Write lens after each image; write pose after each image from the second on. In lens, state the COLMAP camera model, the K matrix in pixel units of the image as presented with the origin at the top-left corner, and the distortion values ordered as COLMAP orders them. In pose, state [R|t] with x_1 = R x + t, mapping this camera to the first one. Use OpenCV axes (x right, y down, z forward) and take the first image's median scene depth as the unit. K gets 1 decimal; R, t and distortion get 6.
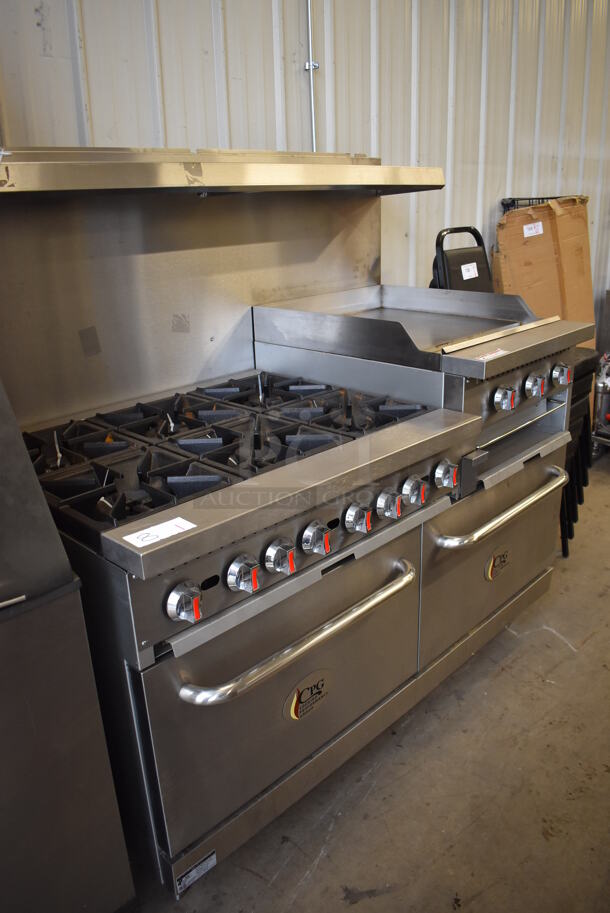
lens RADIAL K [[707.5, 0, 305.0], [0, 707.5, 456.5], [0, 0, 1]] dist [-0.089835, 0.003130]
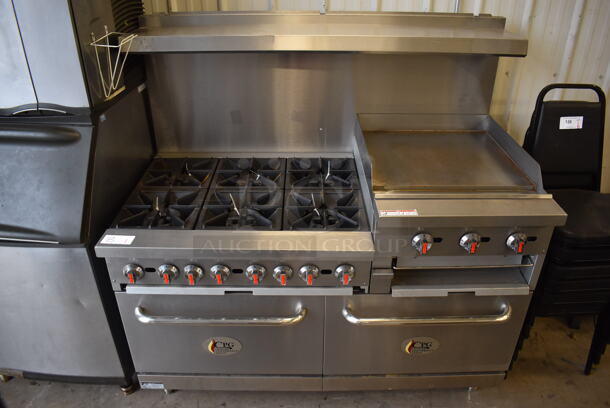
lens RADIAL K [[472.7, 0, 305.0], [0, 472.7, 204.0], [0, 0, 1]] dist [-0.089835, 0.003130]
pose [[0.698642, 0.381744, -0.605121, 0.652250], [-0.265215, 0.923690, 0.276510, -0.347402], [0.664500, -0.032695, 0.746573, 0.198773]]
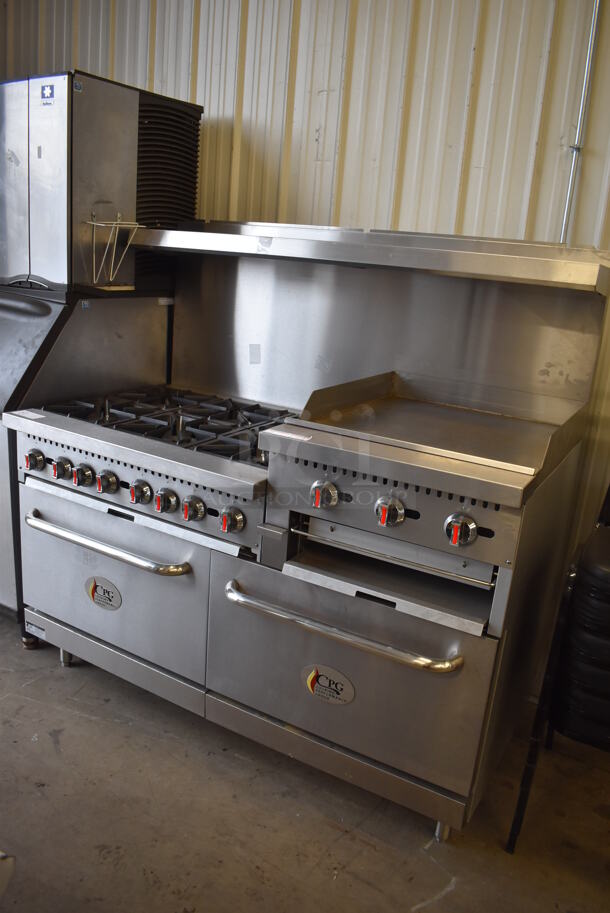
lens RADIAL K [[707.5, 0, 305.0], [0, 707.5, 456.5], [0, 0, 1]] dist [-0.089835, 0.003130]
pose [[0.244356, 0.313747, -0.917525, 1.139256], [-0.411737, 0.890247, 0.194765, -0.306555], [0.877931, 0.330187, 0.346719, 0.660495]]
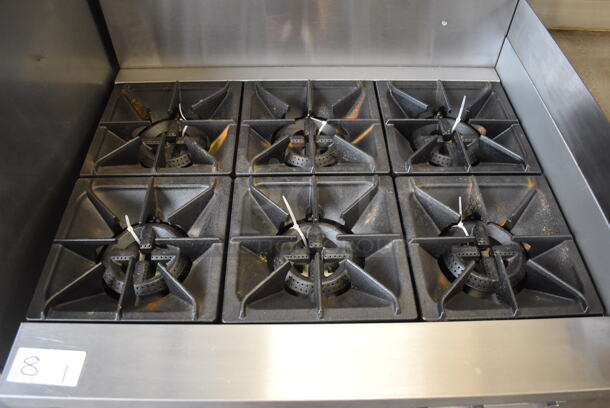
lens RADIAL K [[472.7, 0, 305.0], [0, 472.7, 204.0], [0, 0, 1]] dist [-0.089835, 0.003130]
pose [[0.707572, 0.565325, -0.423969, 0.105736], [-0.268576, 0.770102, 0.578628, -0.315441], [0.653612, -0.295553, 0.696735, 0.553143]]
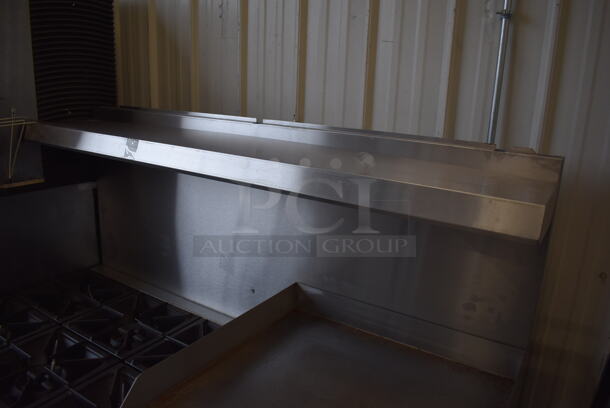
lens RADIAL K [[472.7, 0, 305.0], [0, 472.7, 204.0], [0, 0, 1]] dist [-0.089835, 0.003130]
pose [[0.199406, 0.292479, -0.935250, 0.595420], [-0.378020, 0.903502, 0.201952, -0.535757], [0.904068, 0.313273, 0.290727, 0.964426]]
